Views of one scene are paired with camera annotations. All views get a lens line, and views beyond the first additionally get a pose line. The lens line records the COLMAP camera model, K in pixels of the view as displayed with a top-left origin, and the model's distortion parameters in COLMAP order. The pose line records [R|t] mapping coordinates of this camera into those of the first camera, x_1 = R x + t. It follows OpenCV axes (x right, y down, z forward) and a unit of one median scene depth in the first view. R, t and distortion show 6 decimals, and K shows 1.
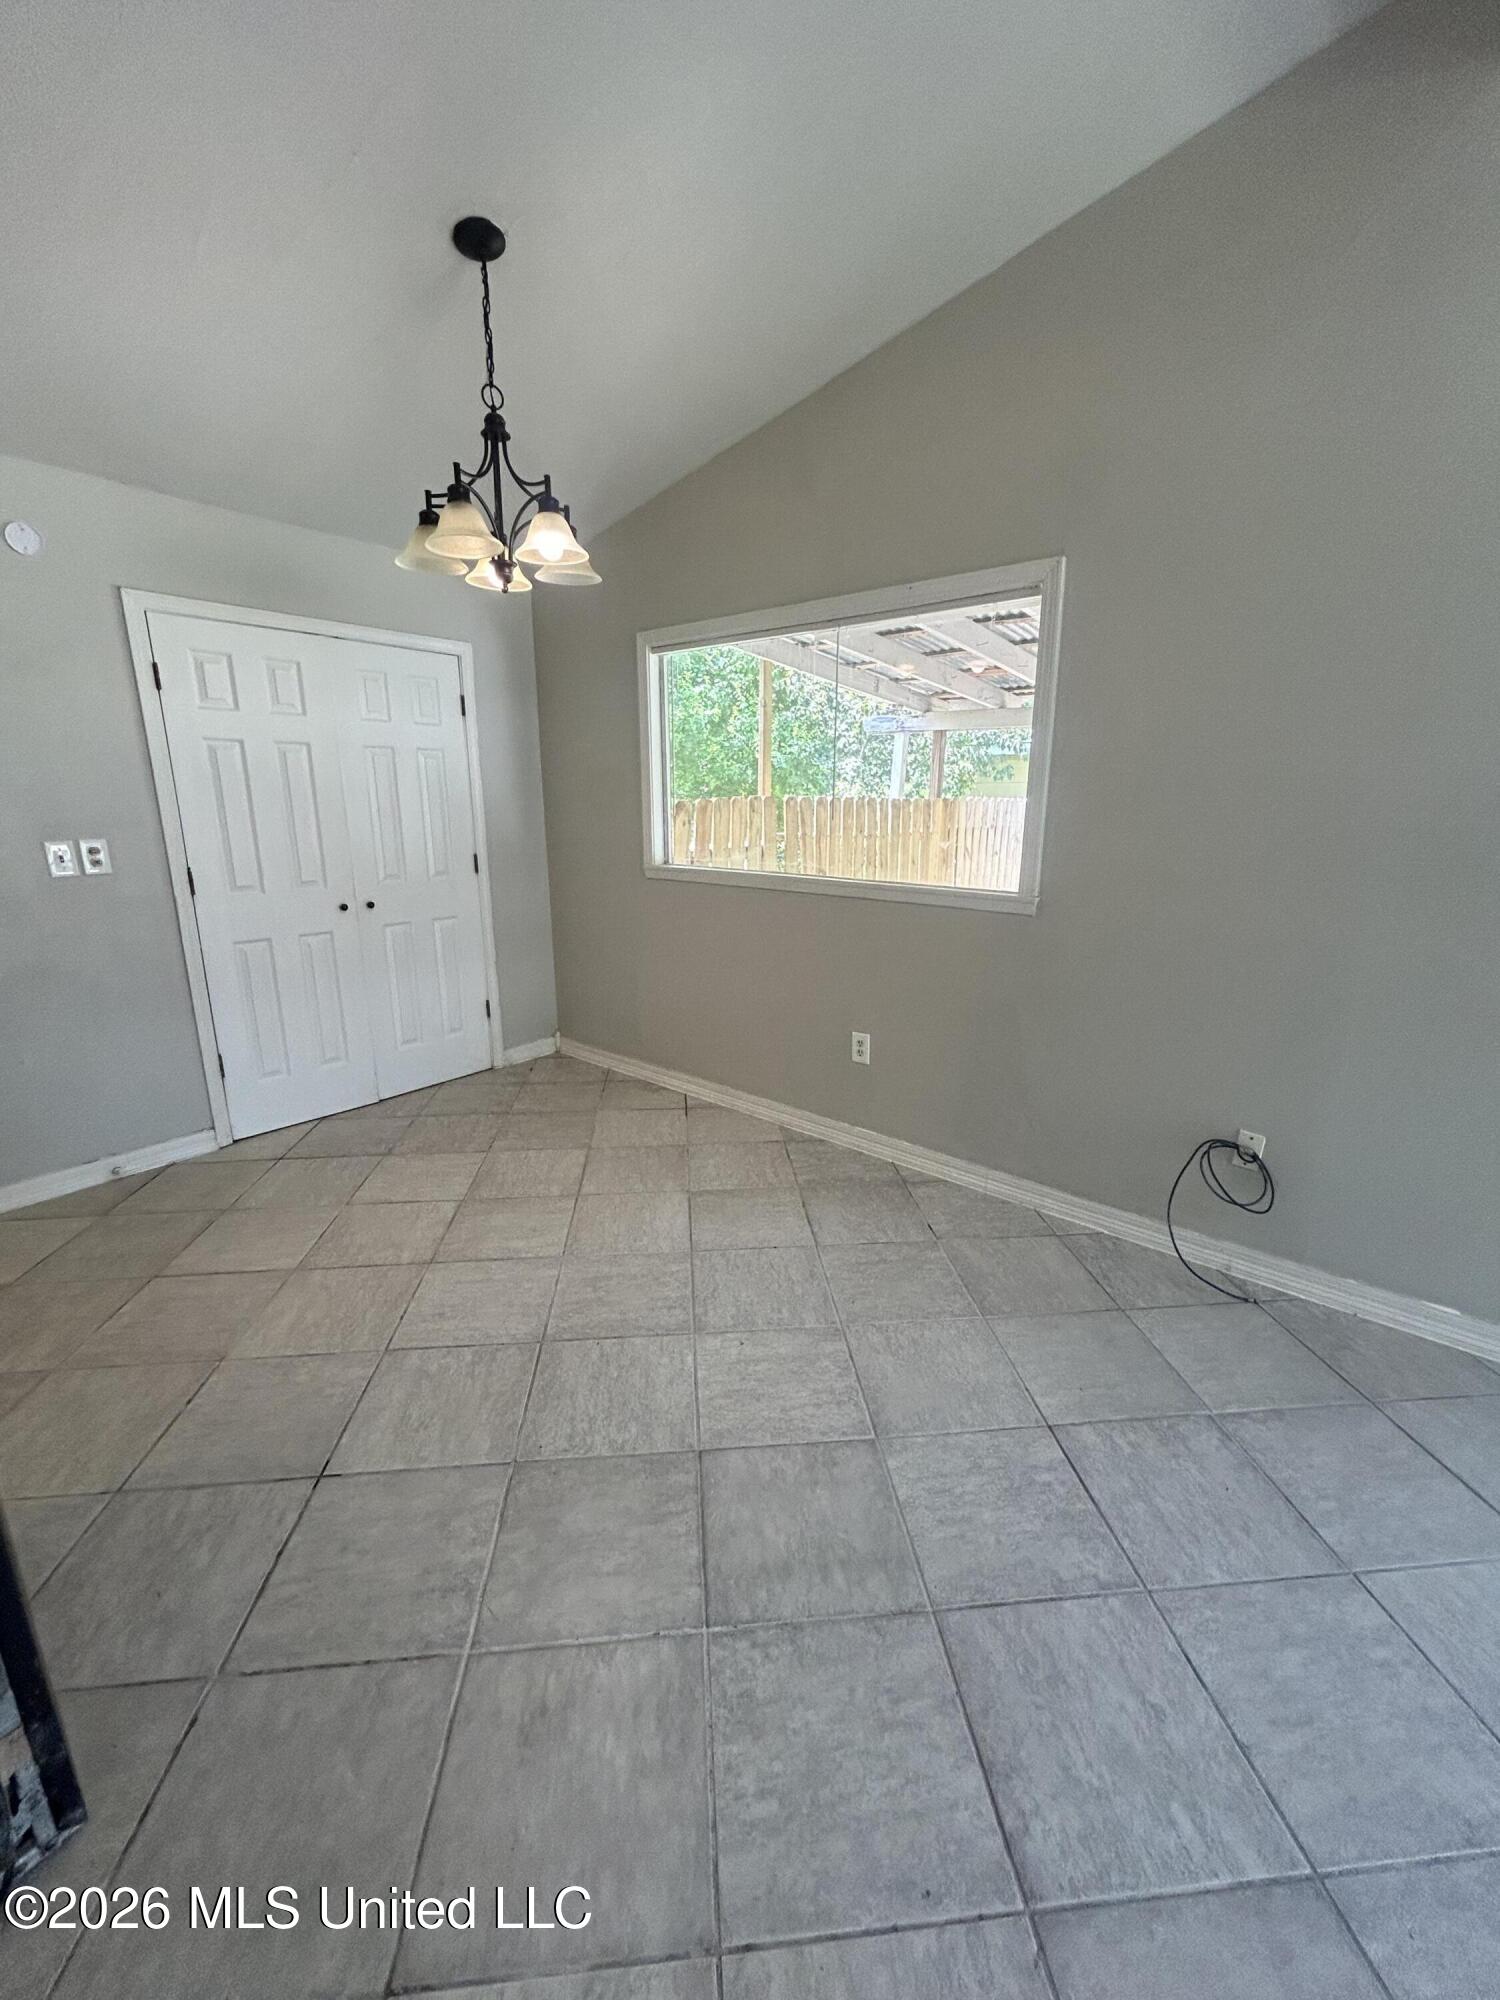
lens RADIAL K [[806.3, 0, 745.5], [0, 806.3, 1000.4], [0, 0, 1]] dist [-0.001977, 0.000121]
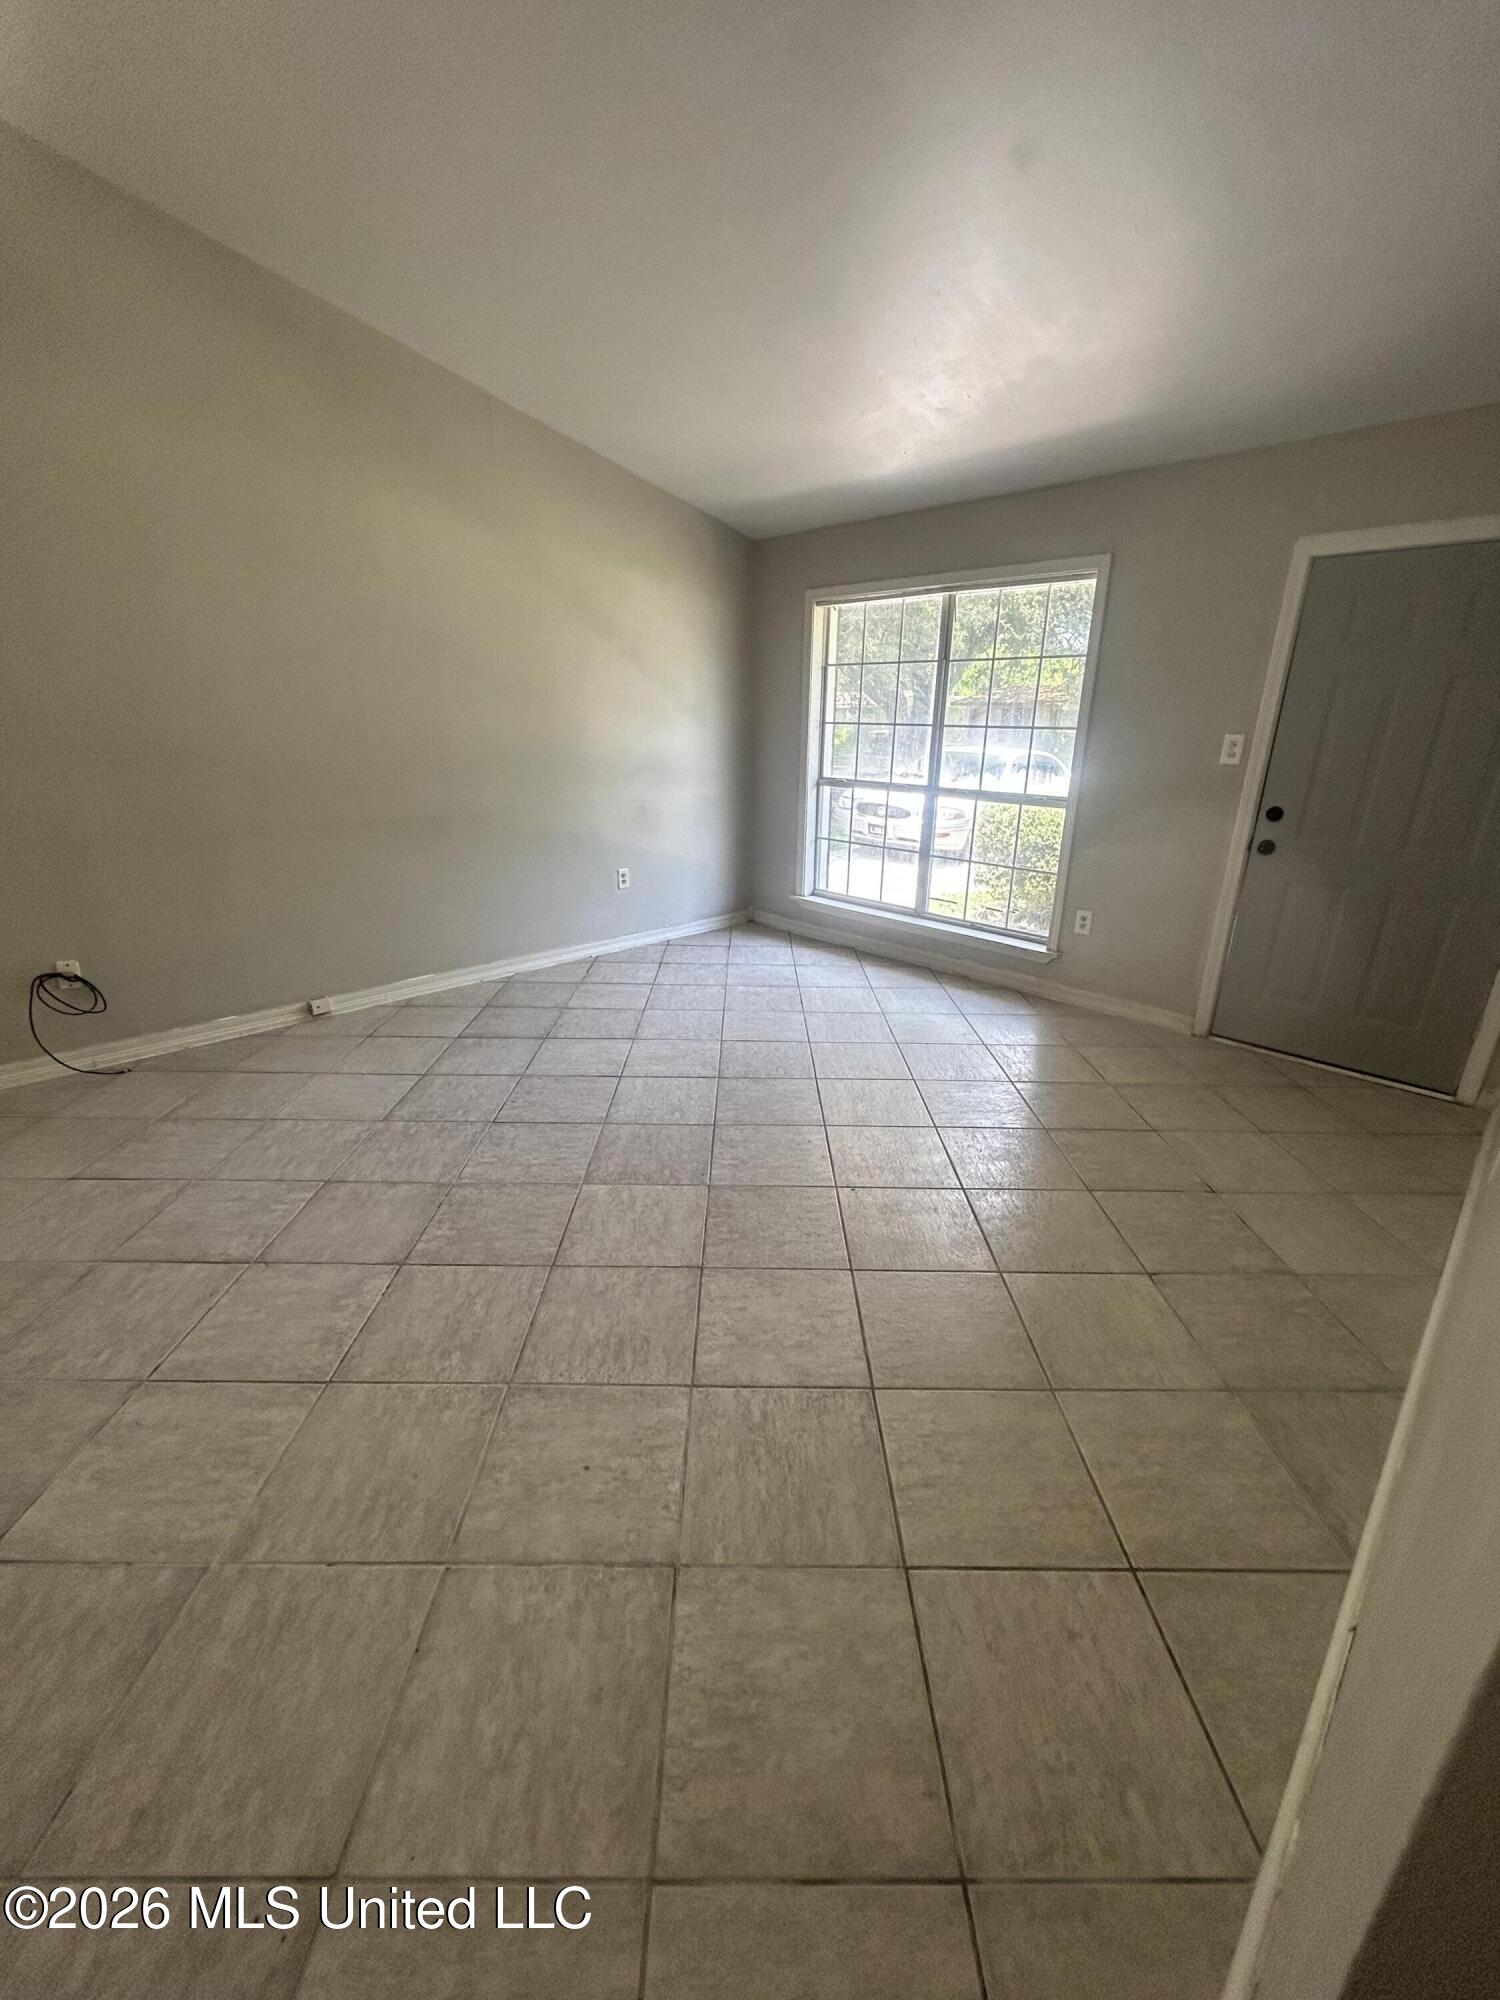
lens RADIAL K [[806.3, 0, 749.7], [0, 806.3, 999.7], [0, 0, 1]] dist [-0.001977, 0.000121]
pose [[0.087879, -0.324502, 0.941794, -0.555736], [0.228453, 0.926817, 0.298025, 0.085420], [-0.969581, 0.188965, 0.155582, -0.299634]]
